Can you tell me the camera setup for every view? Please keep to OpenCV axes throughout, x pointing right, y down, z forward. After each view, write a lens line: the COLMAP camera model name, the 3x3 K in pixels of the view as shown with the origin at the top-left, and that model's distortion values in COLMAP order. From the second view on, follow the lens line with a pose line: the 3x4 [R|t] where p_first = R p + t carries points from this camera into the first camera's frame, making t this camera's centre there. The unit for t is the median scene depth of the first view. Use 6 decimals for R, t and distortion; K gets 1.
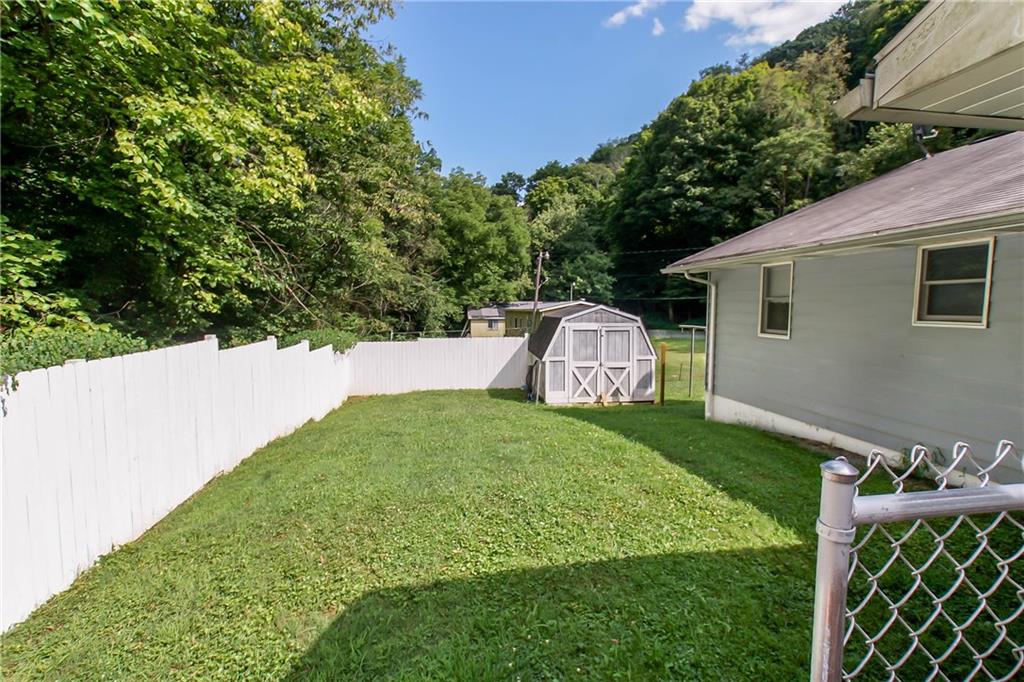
lens RADIAL K [[481.4, 0, 511.0], [0, 481.4, 336.9], [0, 0, 1]] dist [-0.003323, 0.001472]
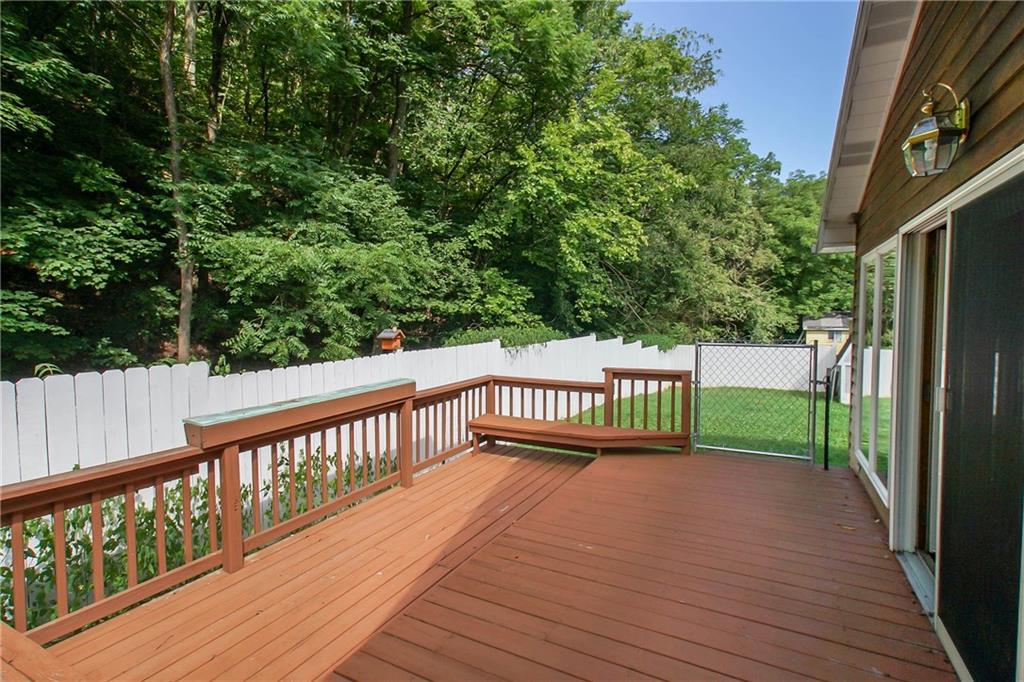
lens RADIAL K [[481.4, 0, 514.5], [0, 481.4, 335.3], [0, 0, 1]] dist [-0.003323, 0.001472]
pose [[0.790130, 0.018296, -0.612666, 0.047552], [-0.033278, 0.999361, -0.013074, 0.006021], [0.612035, 0.030719, 0.790234, -0.109770]]
